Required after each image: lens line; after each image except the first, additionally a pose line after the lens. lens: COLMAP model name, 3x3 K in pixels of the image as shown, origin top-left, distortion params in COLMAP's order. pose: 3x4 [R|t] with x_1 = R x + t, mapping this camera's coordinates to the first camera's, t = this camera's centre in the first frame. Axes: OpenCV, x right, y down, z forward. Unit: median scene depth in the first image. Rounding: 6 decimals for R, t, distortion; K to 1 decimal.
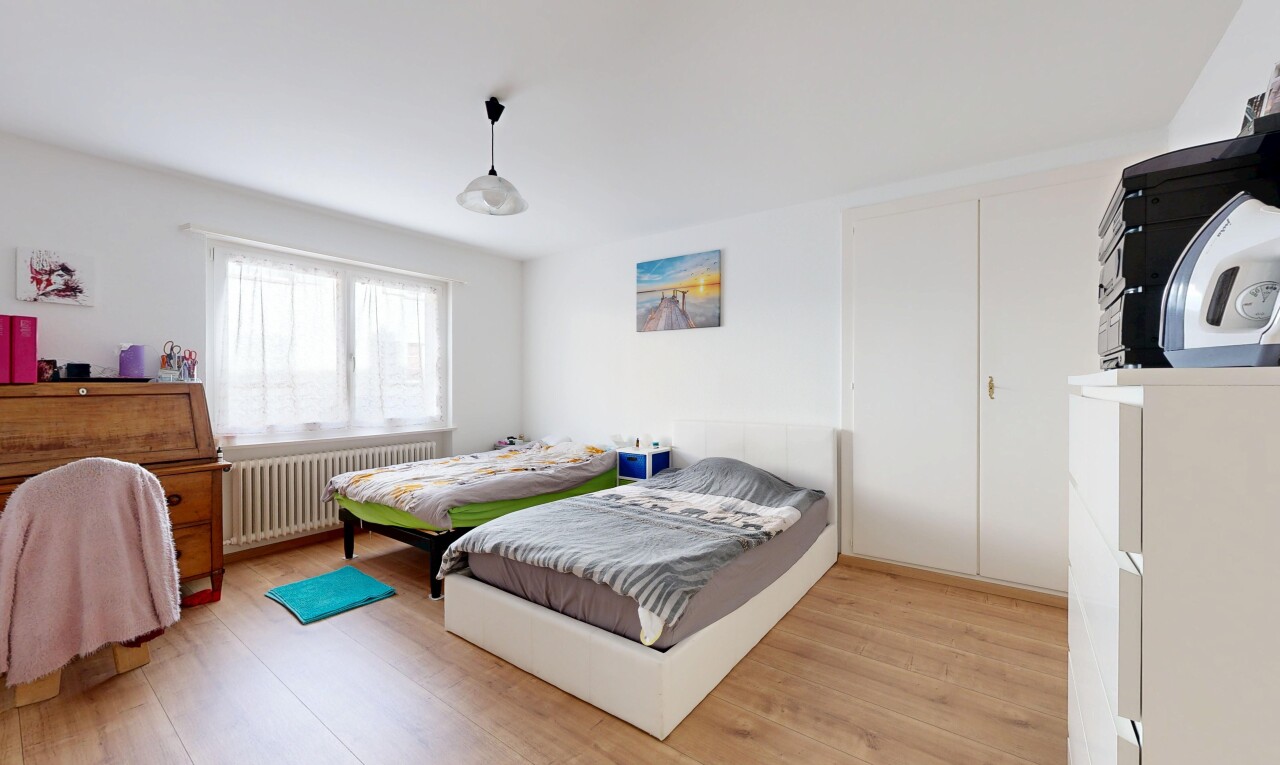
lens RADIAL K [[500.9, 0, 640.0], [0, 500.9, 386.6], [0, 0, 1]] dist [0.000914, 0.000011]
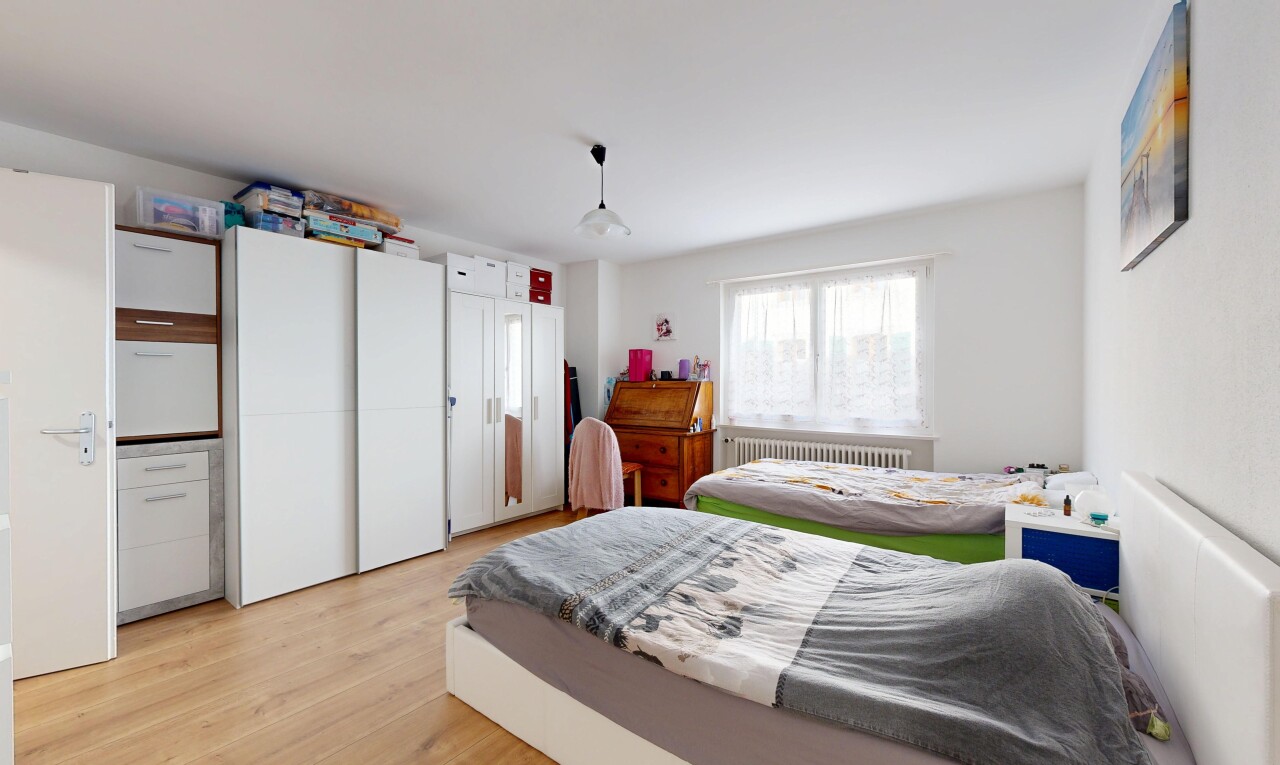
lens RADIAL K [[500.9, 0, 639.0], [0, 500.9, 381.1], [0, 0, 1]] dist [0.000914, 0.000011]
pose [[-0.004873, -0.000465, -0.999988, 0.756603], [-0.007039, 0.999975, -0.000431, -0.007152], [0.999963, 0.007037, -0.004876, 0.912572]]
